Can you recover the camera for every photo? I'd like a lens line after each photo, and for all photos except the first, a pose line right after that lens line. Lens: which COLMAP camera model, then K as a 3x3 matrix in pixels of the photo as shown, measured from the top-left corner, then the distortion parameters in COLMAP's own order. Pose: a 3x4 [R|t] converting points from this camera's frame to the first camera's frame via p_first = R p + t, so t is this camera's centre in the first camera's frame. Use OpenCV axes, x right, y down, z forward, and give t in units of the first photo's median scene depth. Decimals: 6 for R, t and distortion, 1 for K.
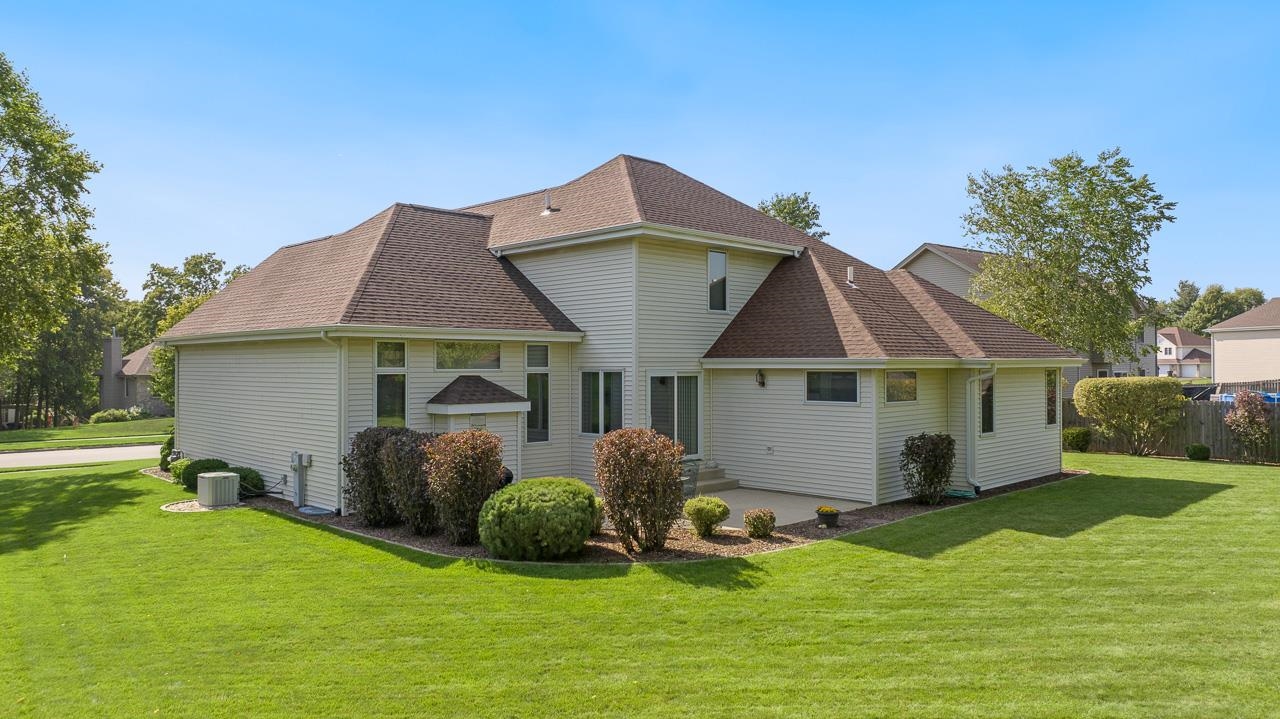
lens RADIAL K [[900.8, 0, 642.4], [0, 900.8, 352.1], [0, 0, 1]] dist [-0.030679, 0.026354]
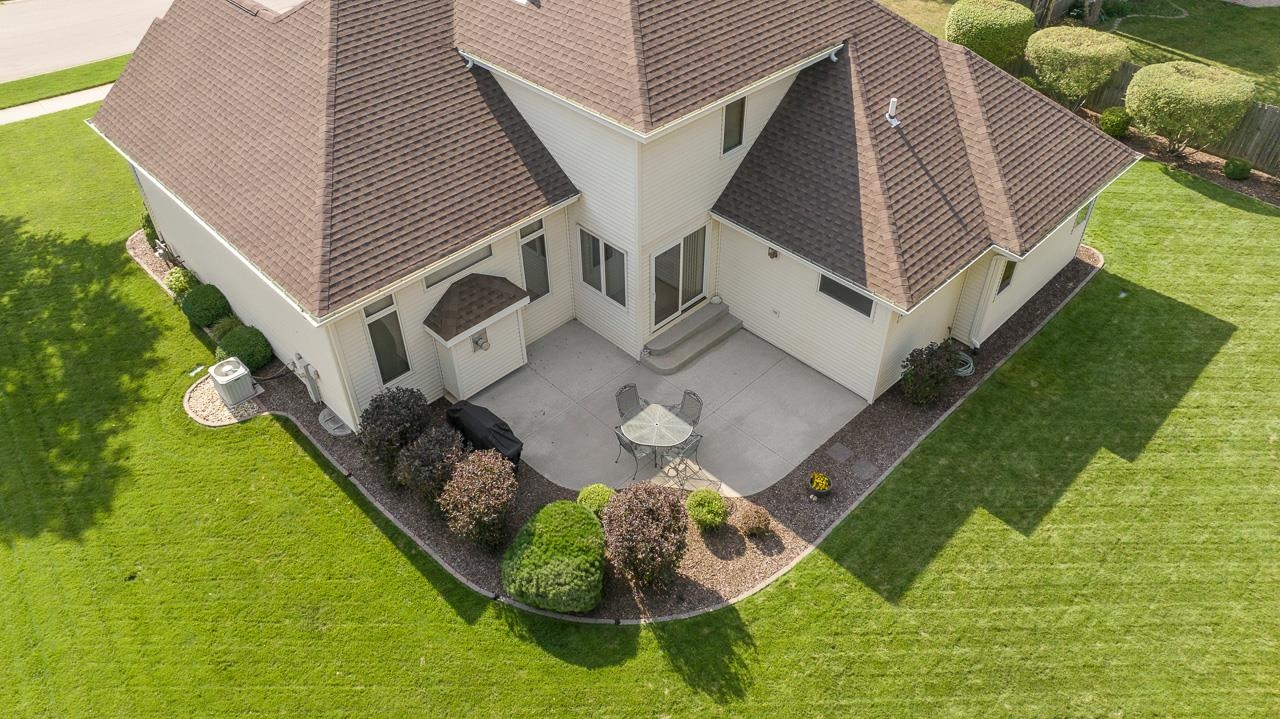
lens RADIAL K [[900.8, 0, 641.2], [0, 900.8, 358.7], [0, 0, 1]] dist [-0.030679, 0.026354]
pose [[0.999977, -0.005731, -0.003679, -0.002306], [0.006722, 0.744064, 0.668074, -0.528765], [-0.001091, -0.668083, 0.744086, 0.243941]]
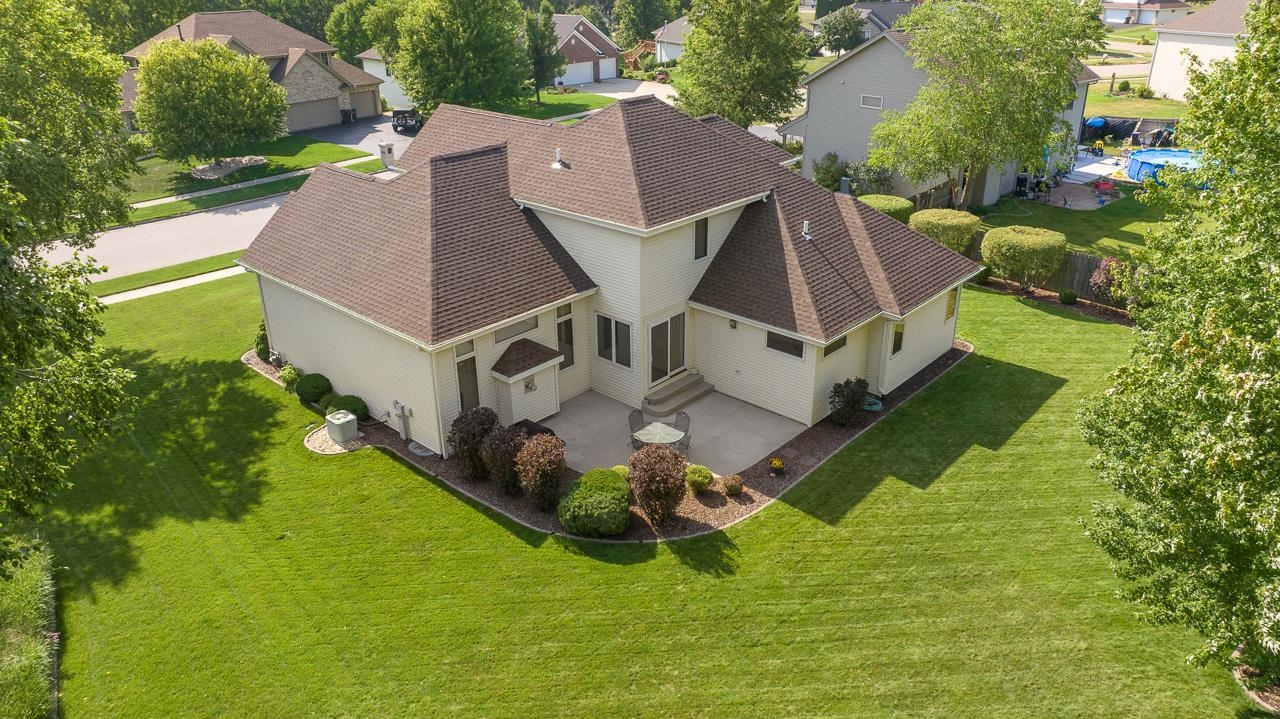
lens RADIAL K [[900.8, 0, 637.6], [0, 900.8, 353.9], [0, 0, 1]] dist [-0.030679, 0.026354]
pose [[0.998621, -0.029909, 0.043153, -0.071526], [0.008826, 0.905823, 0.423565, -0.515109], [-0.051757, -0.422600, 0.904837, -0.228204]]
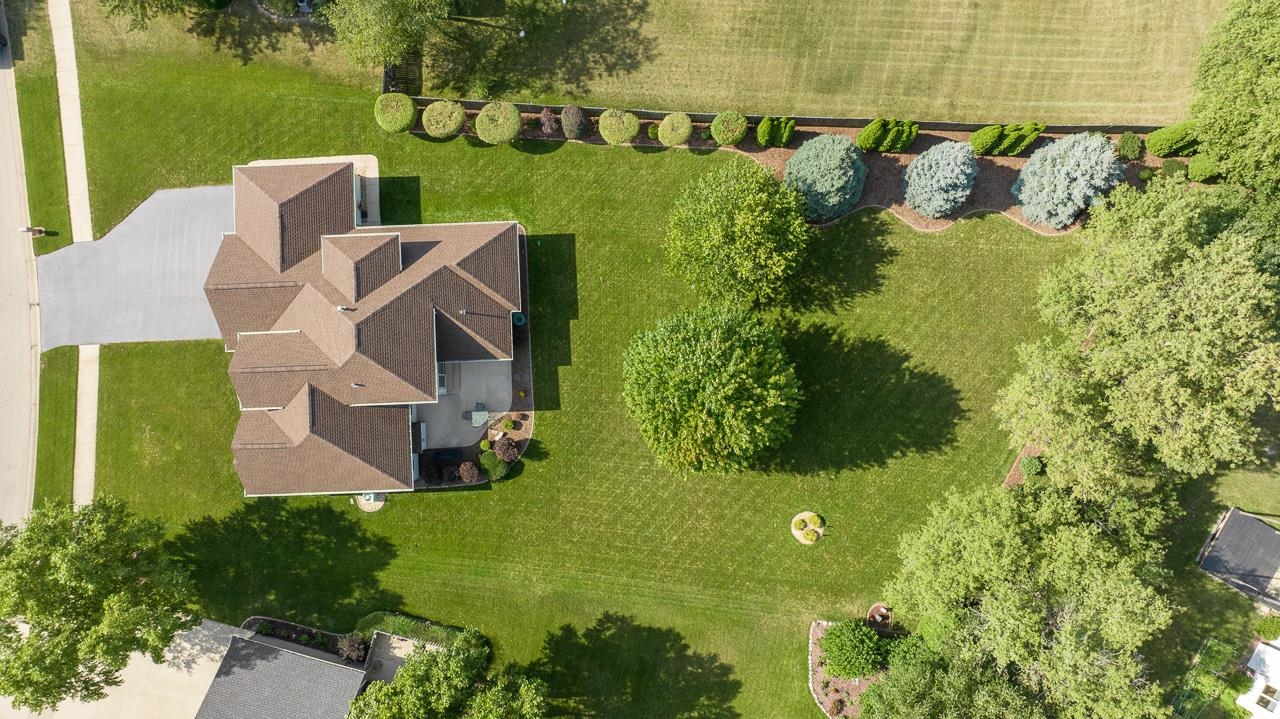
lens RADIAL K [[900.8, 0, 648.0], [0, 900.8, 355.5], [0, 0, 1]] dist [-0.030679, 0.026354]
pose [[0.673196, -0.739231, 0.018567, 0.504628], [-0.011164, 0.014946, 0.999826, -3.000321], [-0.739380, -0.673286, 0.001809, 0.573649]]
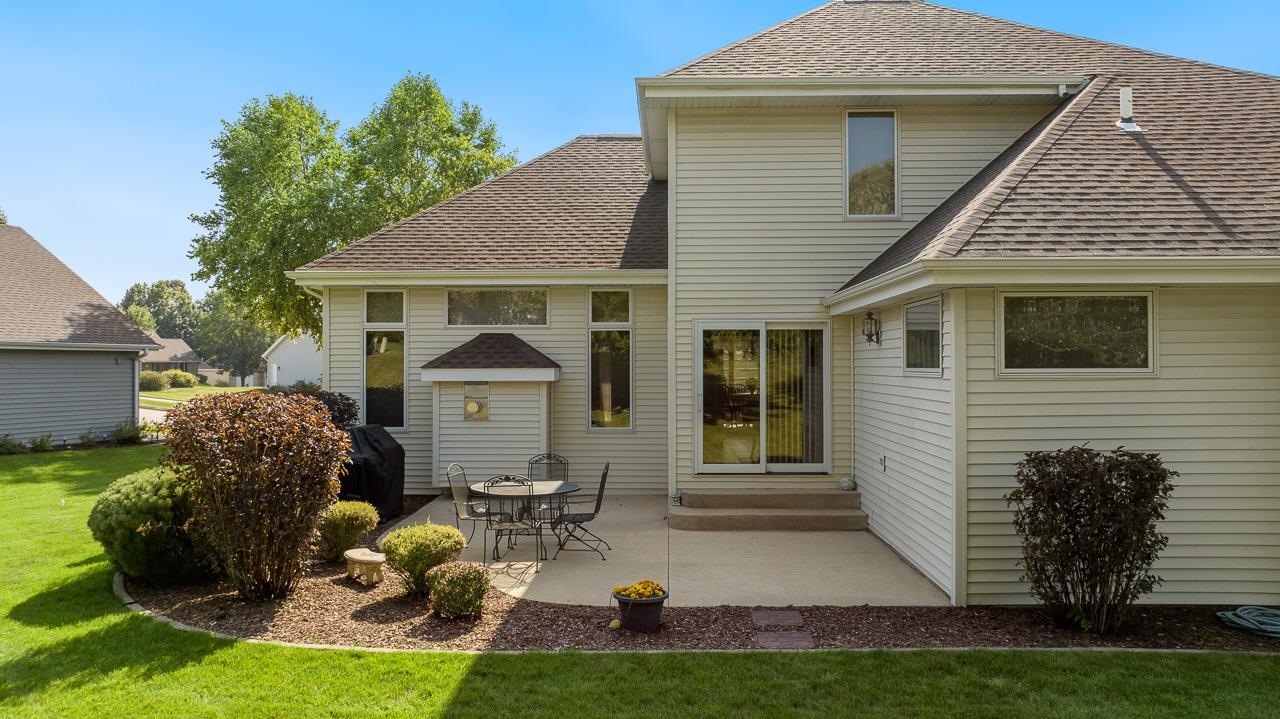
lens RADIAL K [[900.8, 0, 642.6], [0, 900.8, 359.3], [0, 0, 1]] dist [-0.030679, 0.026354]
pose [[0.684449, -0.003359, -0.729053, 0.441851], [0.011923, 0.999907, 0.006586, 0.043843], [0.728963, -0.013201, 0.684425, 0.557671]]
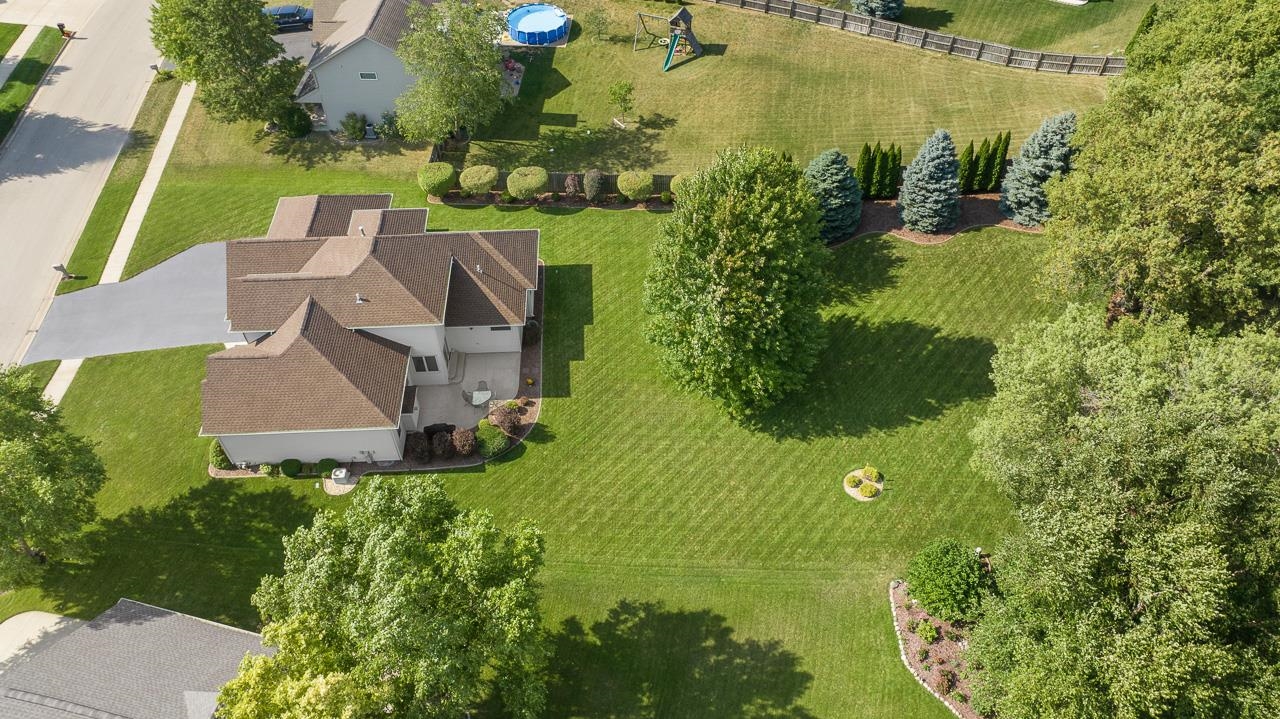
lens RADIAL K [[900.8, 0, 648.5], [0, 900.8, 358.4], [0, 0, 1]] dist [-0.030679, 0.026354]
pose [[0.663126, -0.557532, 0.499422, -0.981081], [-0.014707, 0.657389, 0.753407, -2.082660], [-0.748363, -0.506949, 0.427733, -0.667645]]
